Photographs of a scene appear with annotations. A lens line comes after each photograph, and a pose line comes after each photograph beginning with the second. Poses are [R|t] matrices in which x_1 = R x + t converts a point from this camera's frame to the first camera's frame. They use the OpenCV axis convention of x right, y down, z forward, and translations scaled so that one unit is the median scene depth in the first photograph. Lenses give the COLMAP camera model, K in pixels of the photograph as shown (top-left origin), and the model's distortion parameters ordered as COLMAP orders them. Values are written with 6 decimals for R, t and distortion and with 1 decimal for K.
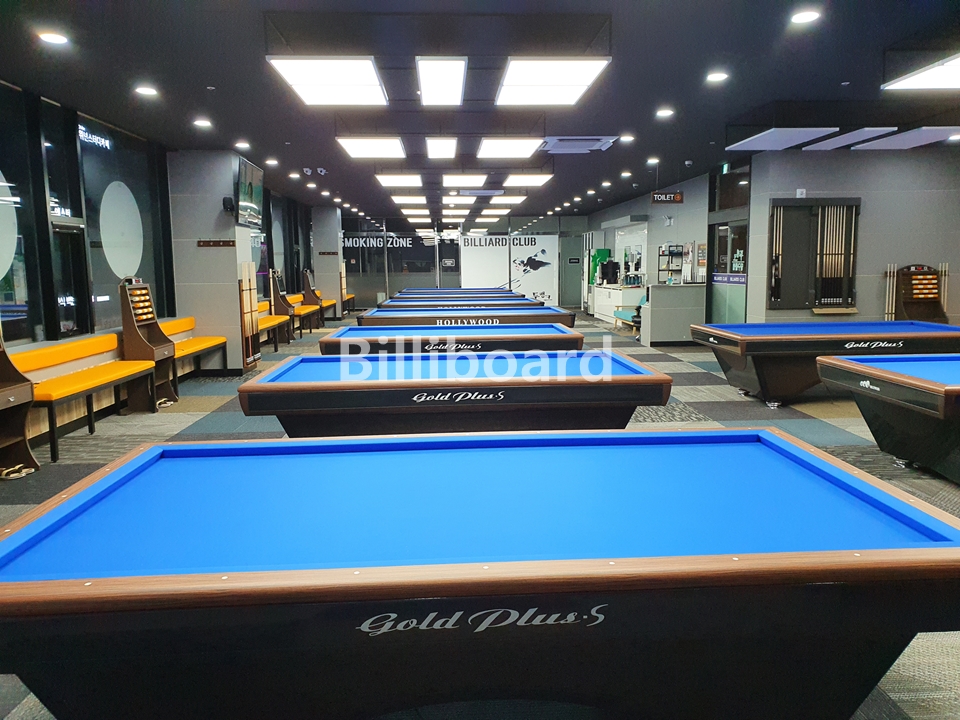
lens RADIAL K [[752.3, 0, 487.2], [0, 752.3, 359.7], [0, 0, 1]] dist [0.037525, -0.023116]
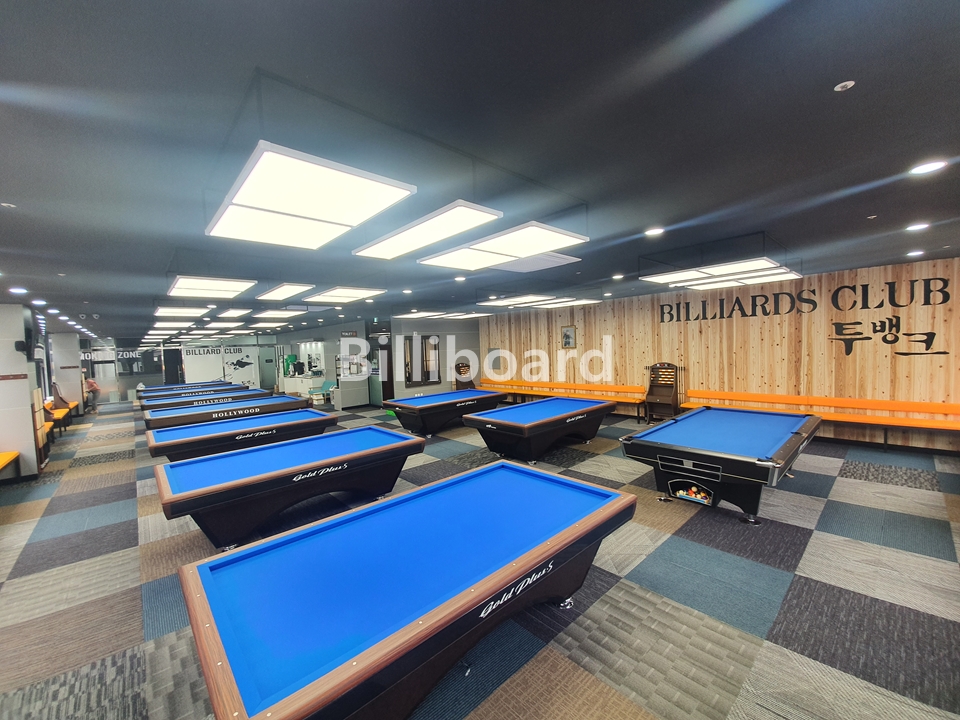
lens RADIAL K [[388.8, 0, 488.4], [0, 388.8, 358.8], [0, 0, 1]] dist [-0.004825, -0.000751]
pose [[0.775327, -0.048623, 0.629686, -0.126995], [0.116371, 0.990959, -0.066767, -0.045346], [-0.620747, 0.125043, 0.773975, 0.007401]]
